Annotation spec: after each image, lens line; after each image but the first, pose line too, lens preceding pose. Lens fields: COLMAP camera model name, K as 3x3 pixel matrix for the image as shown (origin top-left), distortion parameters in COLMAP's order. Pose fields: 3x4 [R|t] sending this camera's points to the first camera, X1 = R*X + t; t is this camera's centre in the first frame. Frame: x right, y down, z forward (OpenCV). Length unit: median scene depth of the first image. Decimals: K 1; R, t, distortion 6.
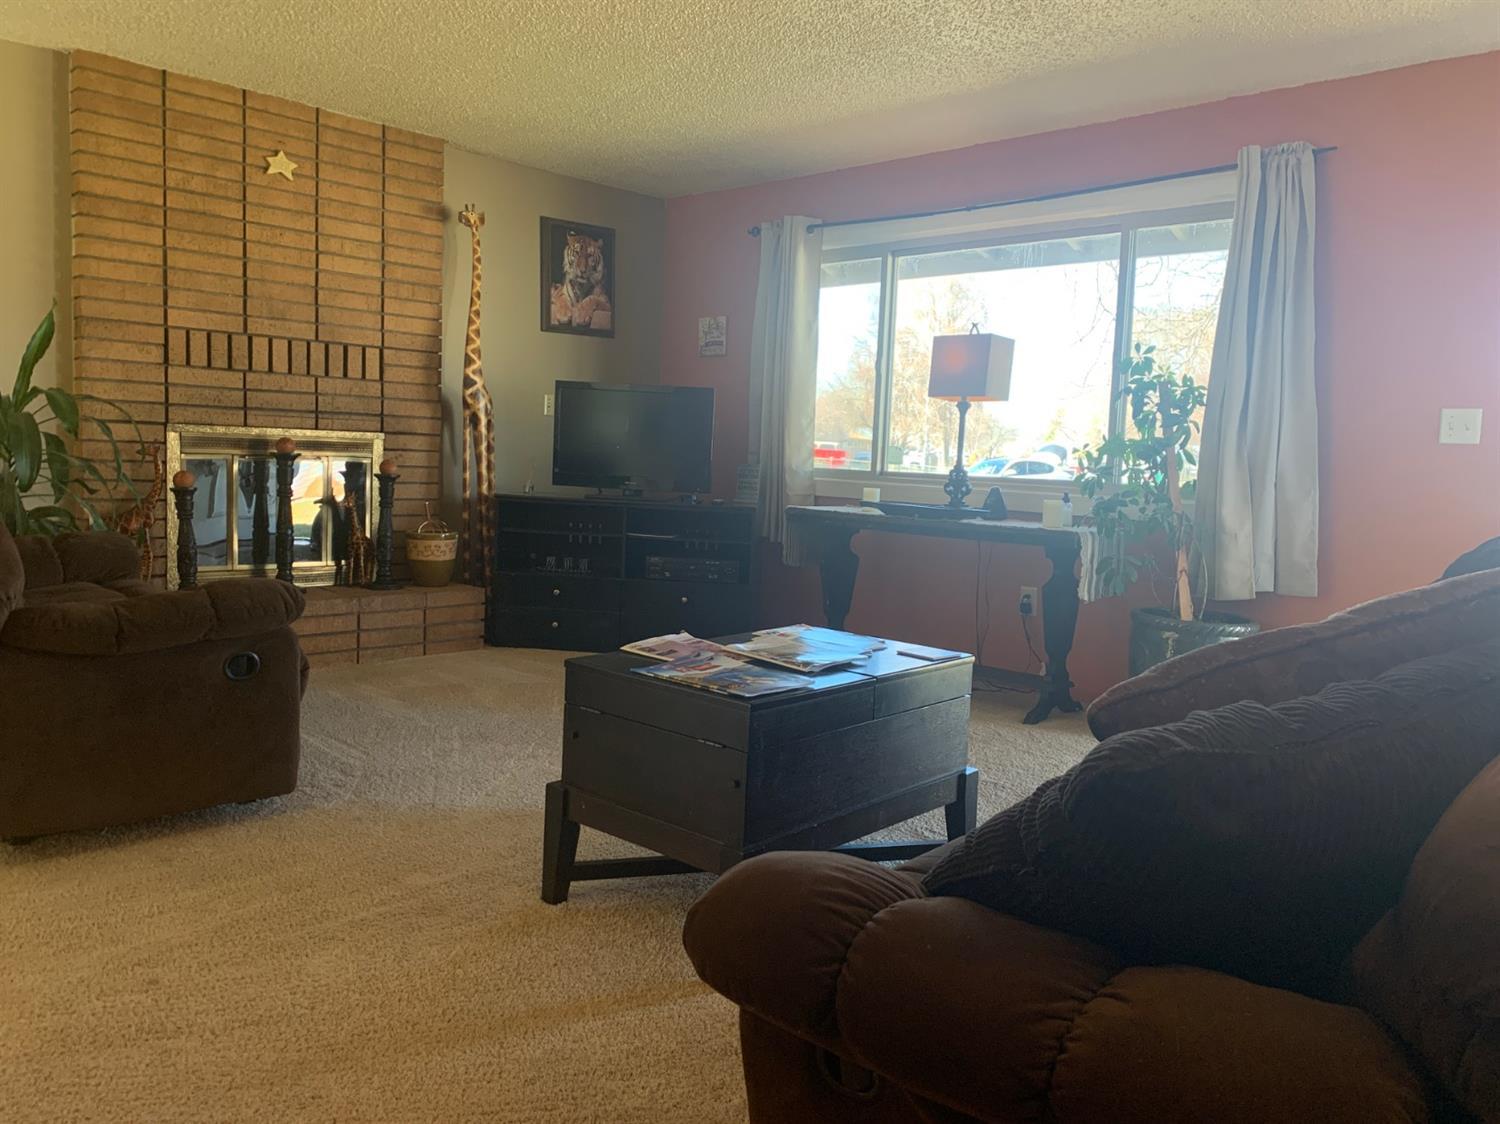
lens RADIAL K [[1140.2, 0, 753.2], [0, 1140.2, 553.9], [0, 0, 1]] dist [0.042001, -0.045592]
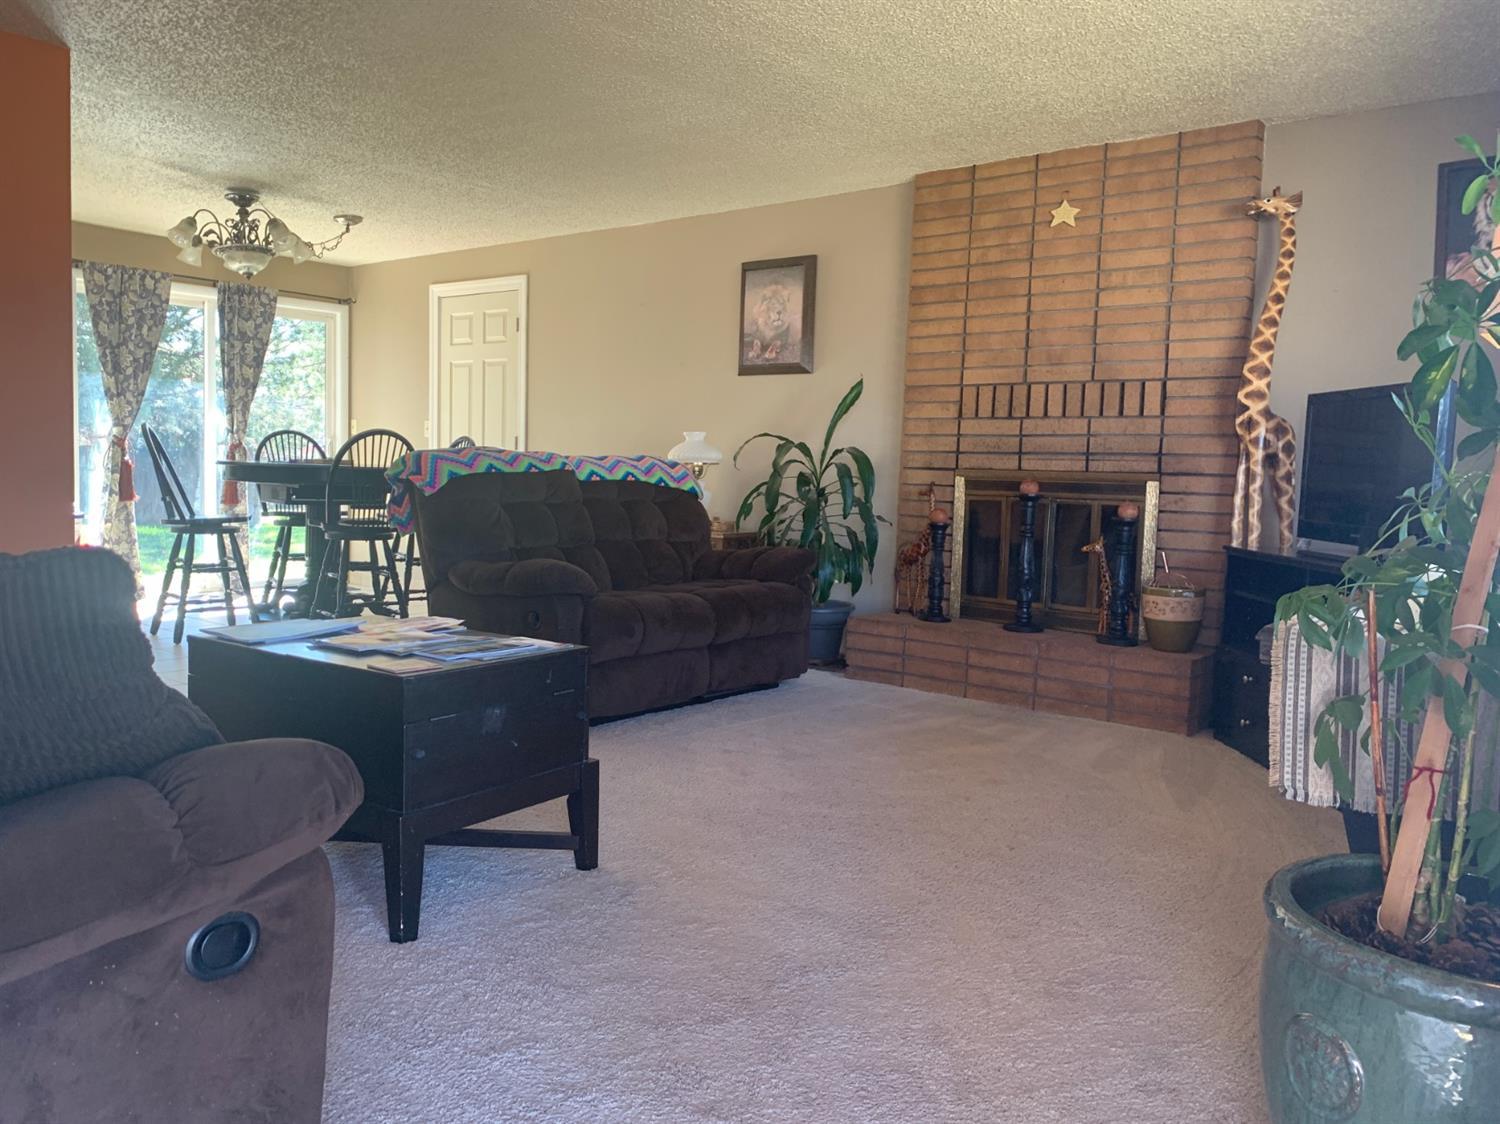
lens RADIAL K [[1140.2, 0, 755.1], [0, 1140.2, 554.7], [0, 0, 1]] dist [0.042001, -0.045592]
pose [[0.112169, 0.035776, -0.993045, 0.561030], [-0.115540, 0.993043, 0.022725, -0.028196], [0.986949, 0.112187, 0.115522, 0.621826]]
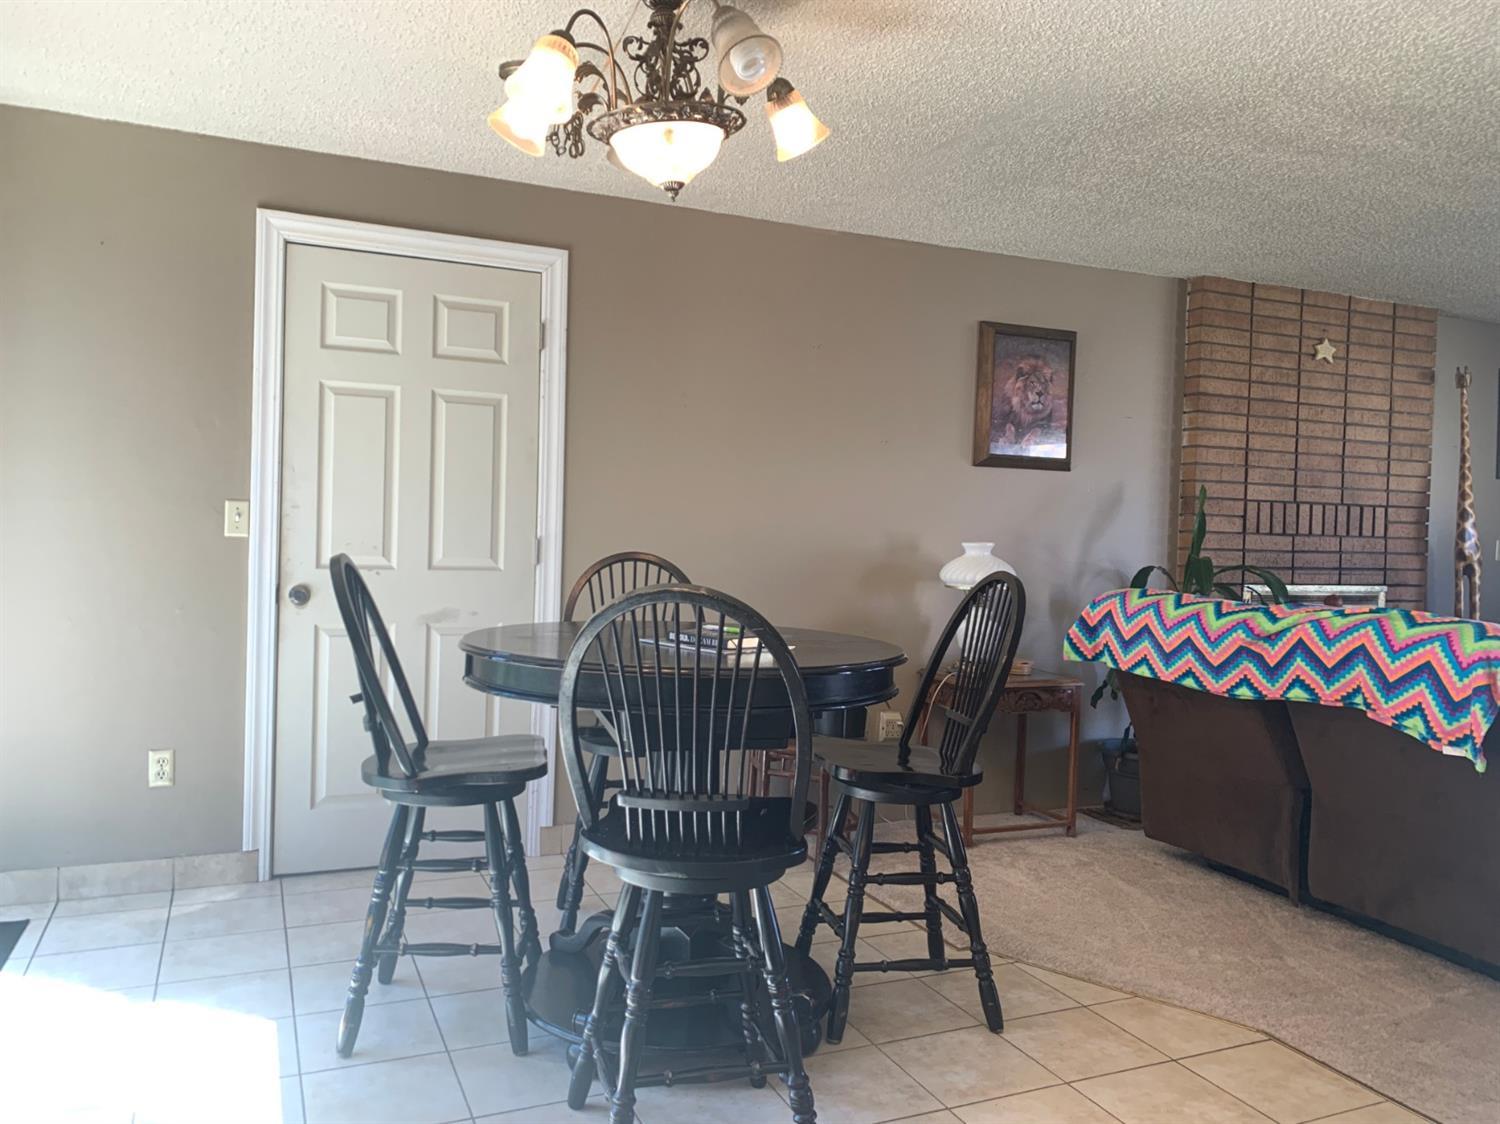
lens RADIAL K [[1140.2, 0, 750.3], [0, 1140.2, 563.6], [0, 0, 1]] dist [0.042001, -0.045592]
pose [[0.927030, -0.007991, -0.374903, -0.493348], [-0.022529, 0.996780, -0.076955, -0.032770], [0.374310, 0.079785, 0.923865, -0.215053]]
